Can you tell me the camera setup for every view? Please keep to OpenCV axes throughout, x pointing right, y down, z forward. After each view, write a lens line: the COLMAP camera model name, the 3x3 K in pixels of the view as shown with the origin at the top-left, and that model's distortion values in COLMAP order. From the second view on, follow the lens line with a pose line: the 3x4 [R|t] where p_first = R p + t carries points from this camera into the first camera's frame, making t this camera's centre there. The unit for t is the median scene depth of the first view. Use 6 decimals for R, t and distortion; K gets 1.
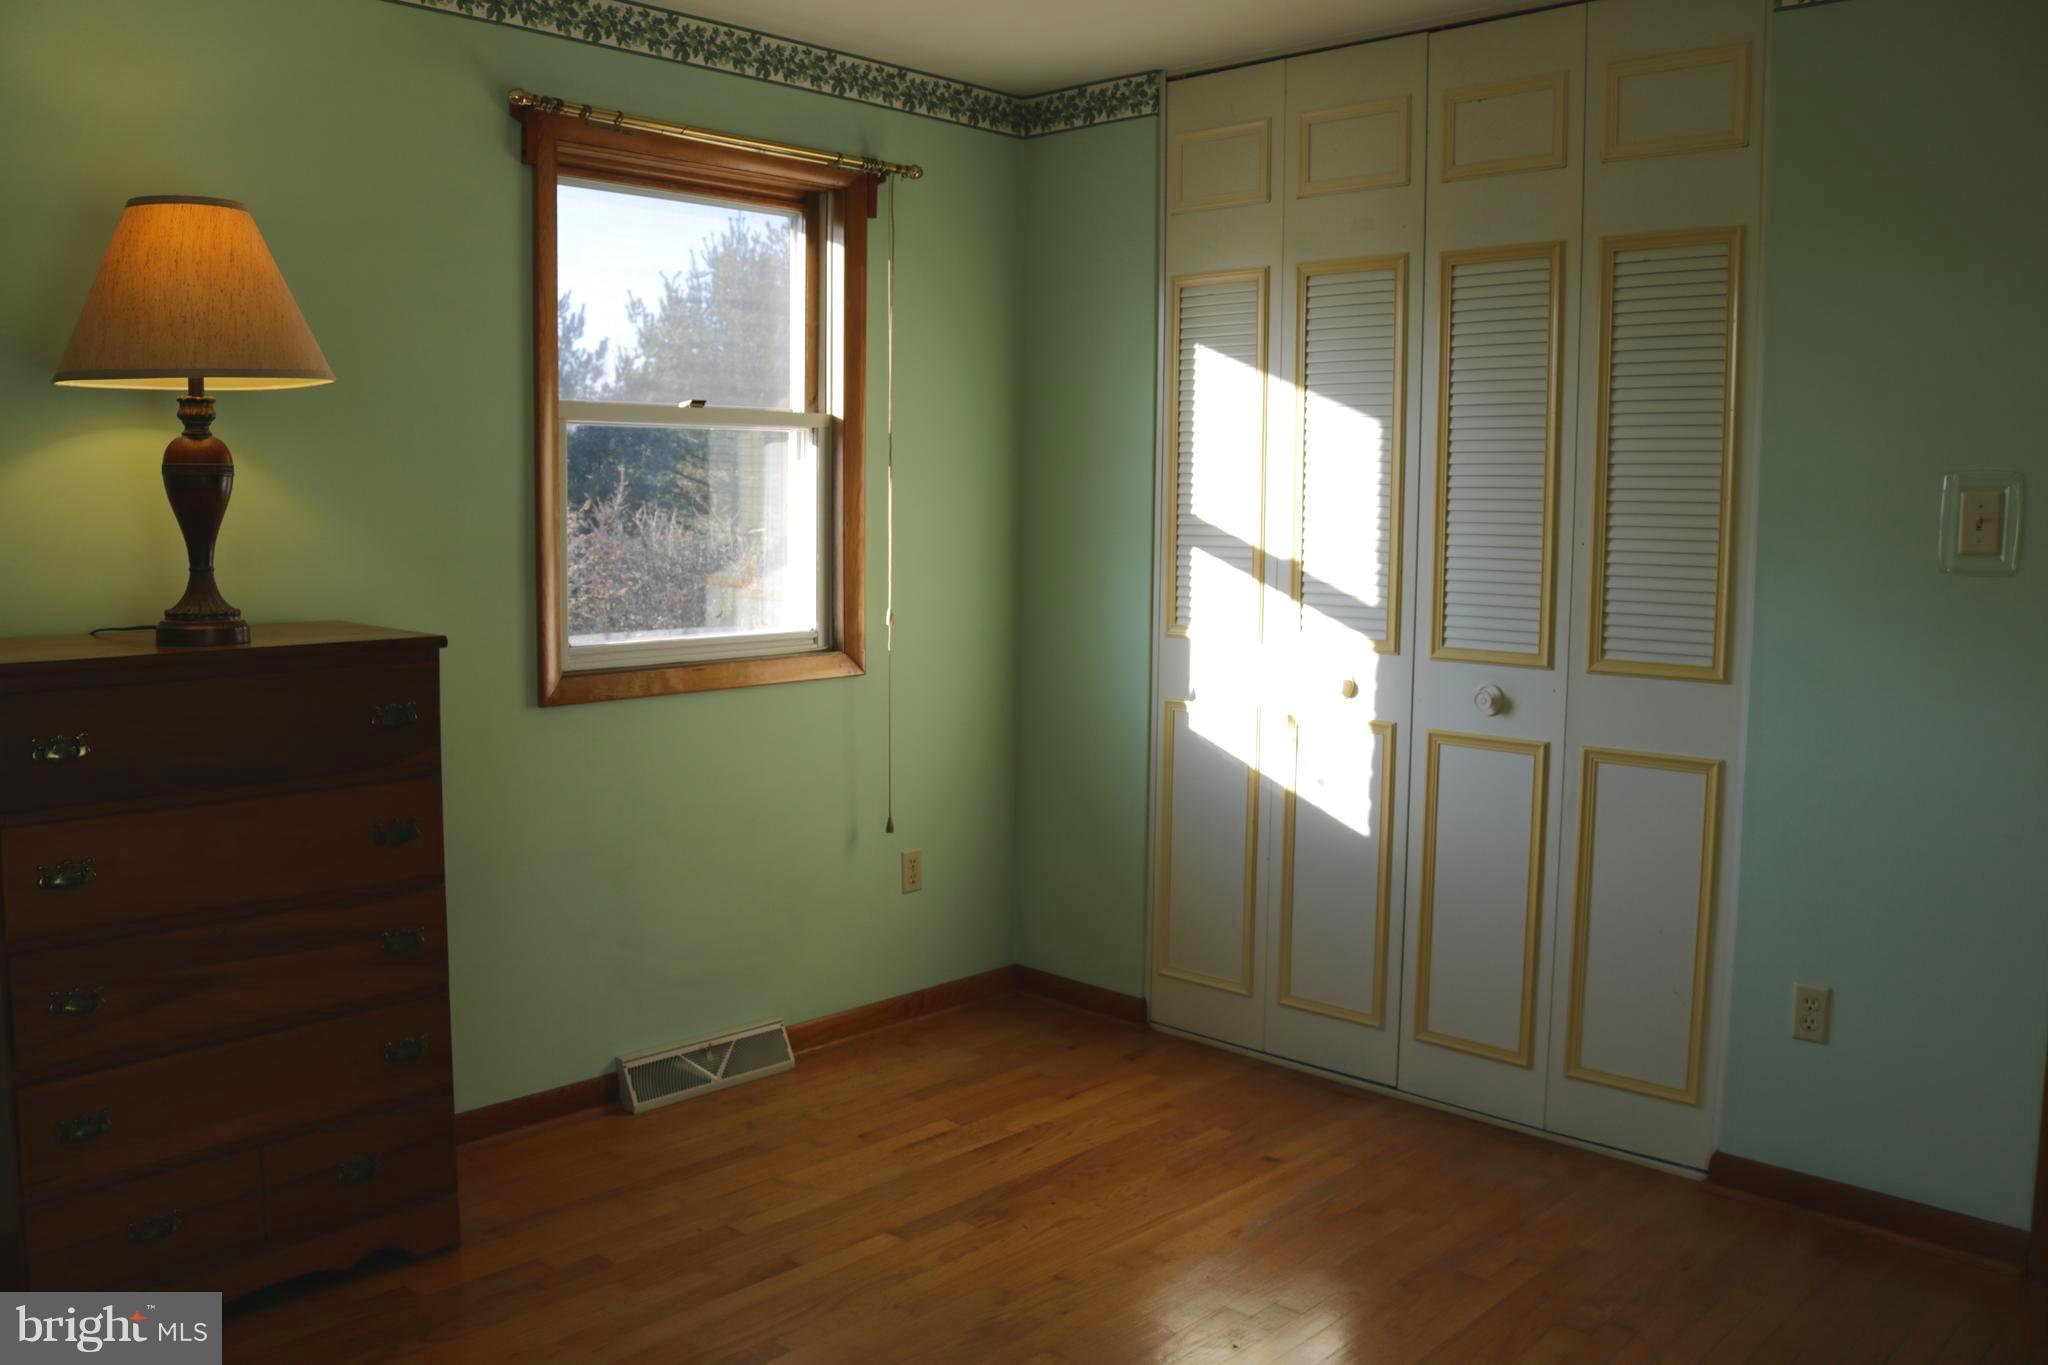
lens RADIAL K [[1707.3, 0, 1030.1], [0, 1707.3, 678.8], [0, 0, 1]] dist [-0.148061, 0.107150]
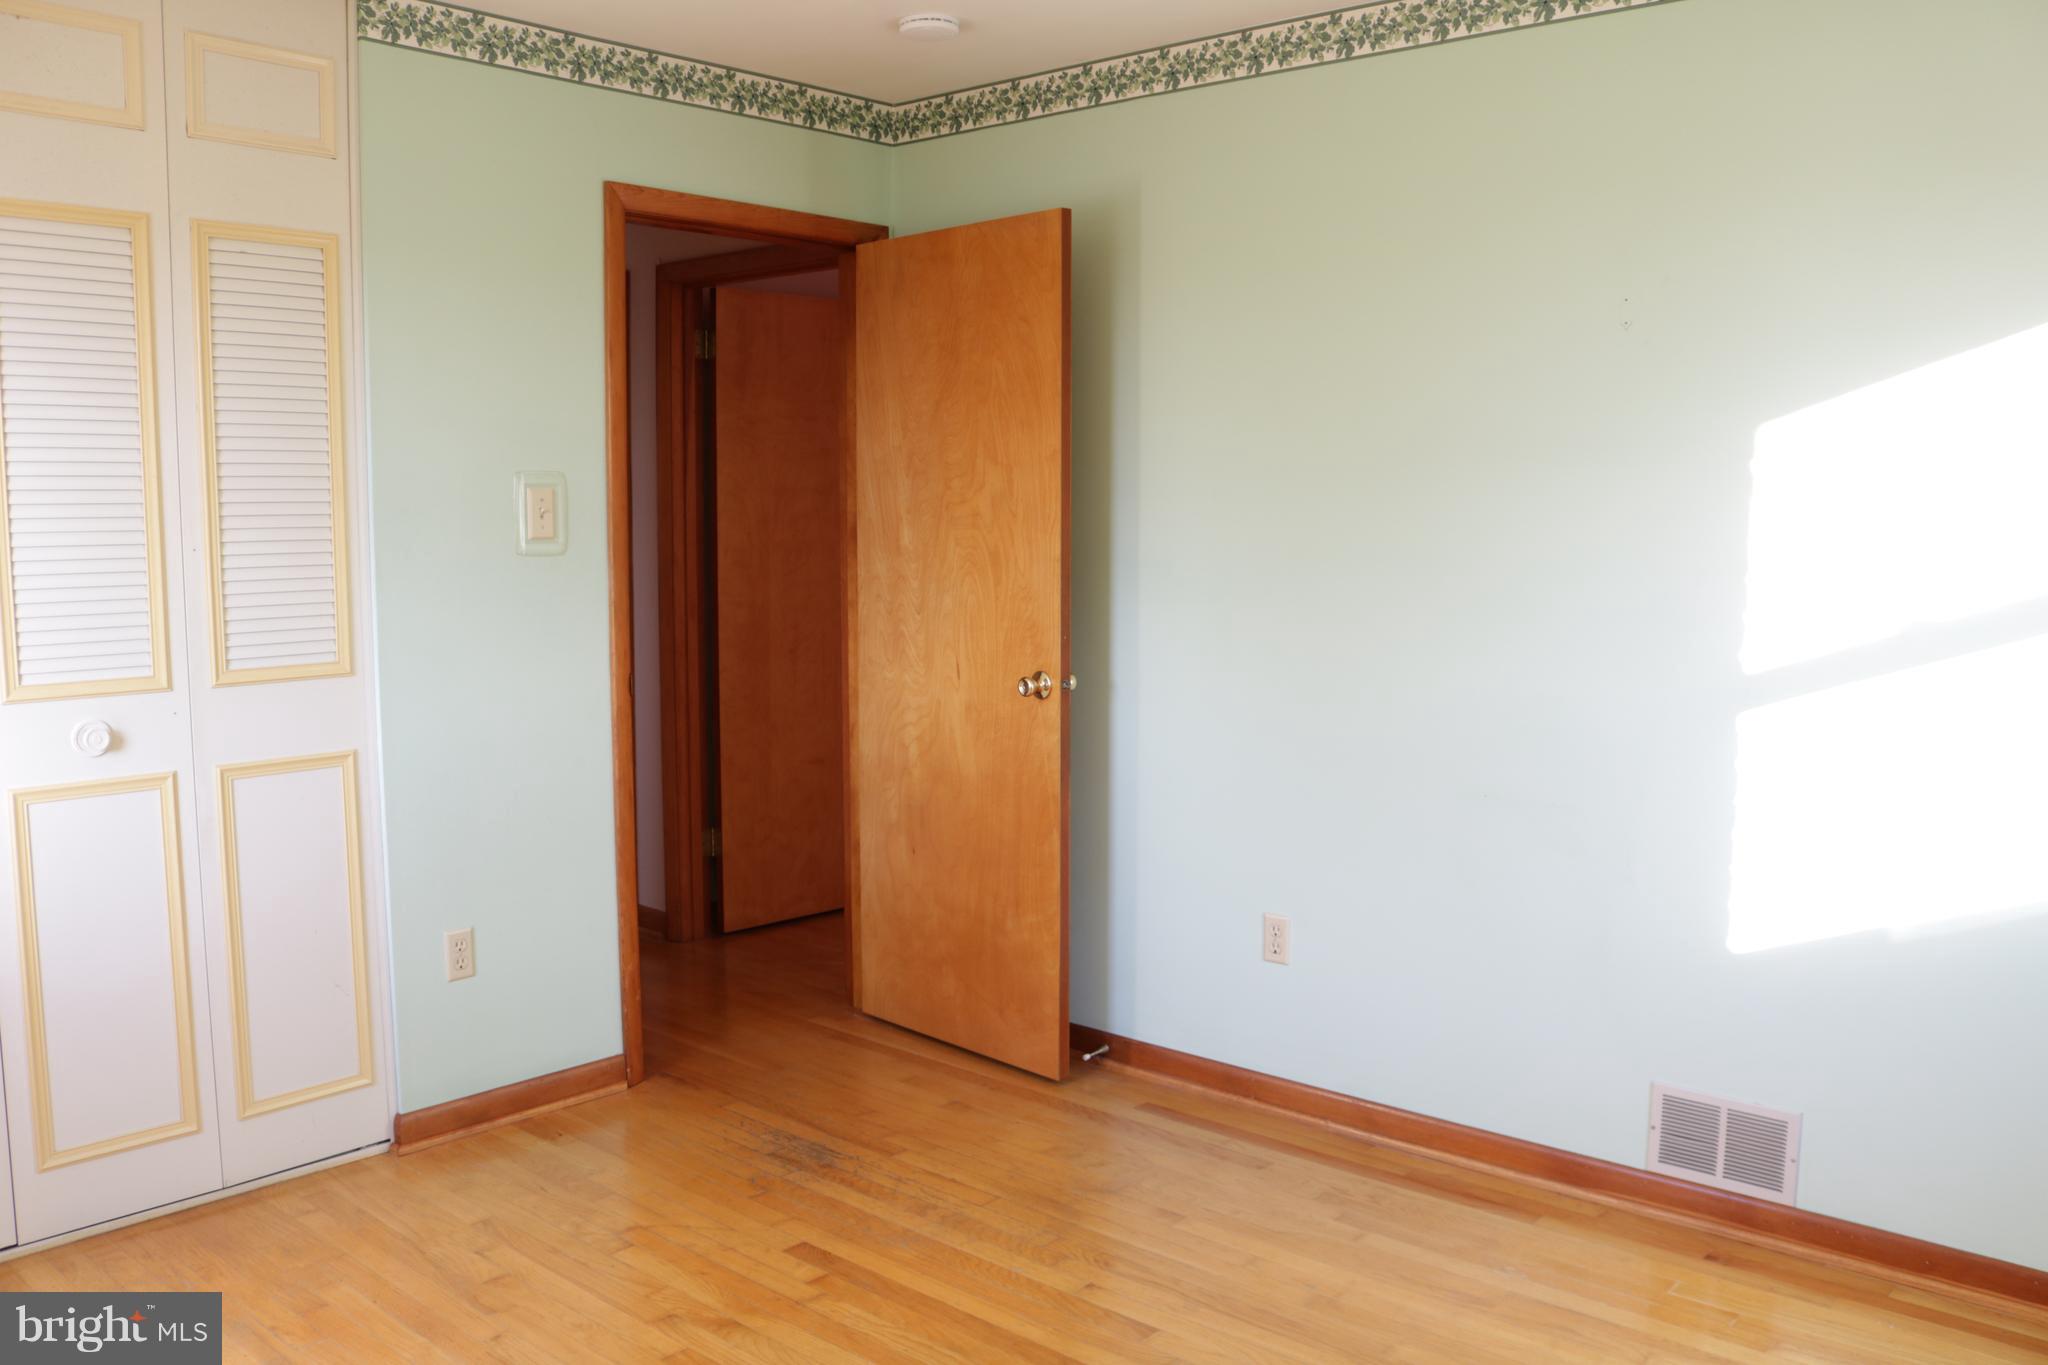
lens RADIAL K [[1707.3, 0, 1015.2], [0, 1707.3, 674.9], [0, 0, 1]] dist [-0.148061, 0.107150]
pose [[-0.034556, -0.112974, 0.992997, -0.610248], [0.100485, 0.988162, 0.115921, -0.074250], [-0.994338, 0.103787, -0.022794, 0.593663]]
